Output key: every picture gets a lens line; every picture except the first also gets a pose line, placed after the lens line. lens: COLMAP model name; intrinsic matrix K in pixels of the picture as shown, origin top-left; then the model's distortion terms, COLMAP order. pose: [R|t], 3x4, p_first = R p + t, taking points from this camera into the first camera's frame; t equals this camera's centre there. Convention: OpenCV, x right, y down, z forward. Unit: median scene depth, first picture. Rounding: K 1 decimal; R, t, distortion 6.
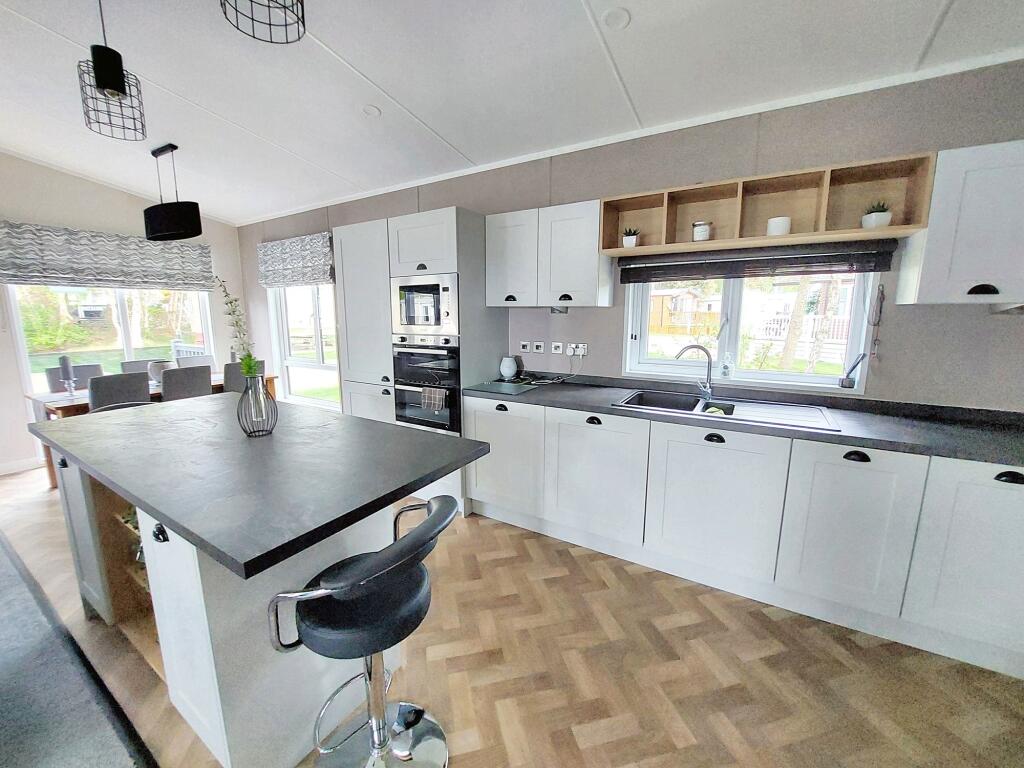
lens RADIAL K [[408.3, 0, 512.0], [0, 408.3, 384.0], [0, 0, 1]] dist [-0.003003, -0.000088]
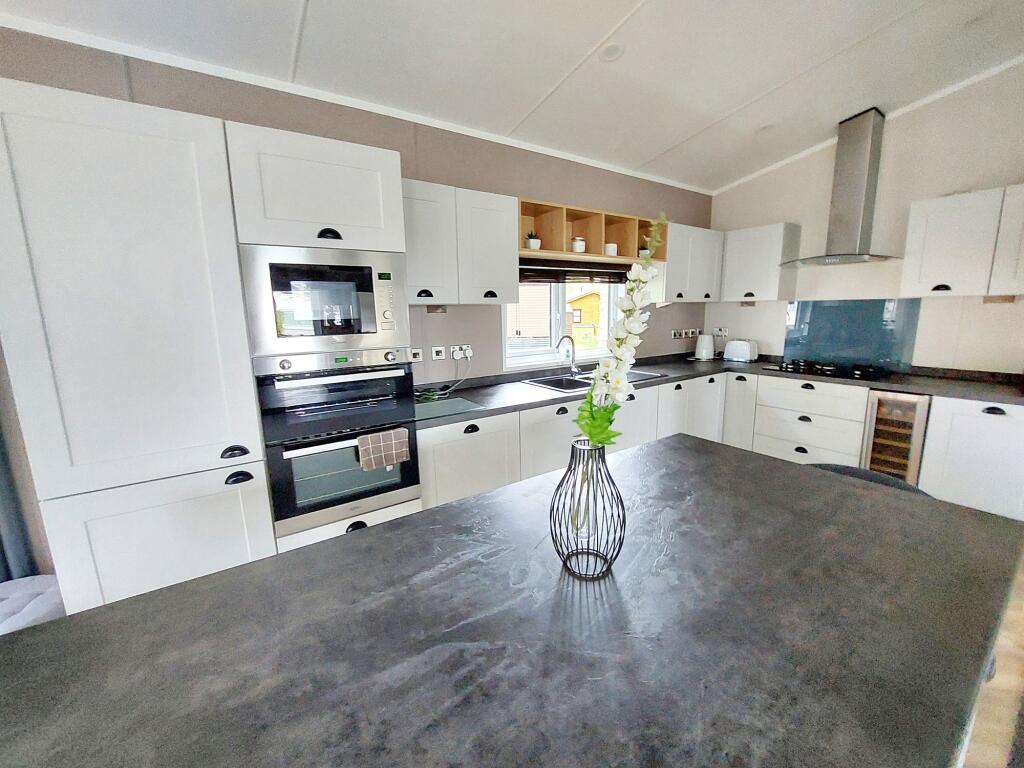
lens RADIAL K [[408.3, 0, 512.0], [0, 408.3, 384.0], [0, 0, 1]] dist [-0.003003, -0.000088]
pose [[0.424467, -0.167622, 0.889792, -0.671379], [0.173586, 0.979551, 0.101724, -0.094613], [-0.888648, 0.111277, 0.444884, 0.544322]]
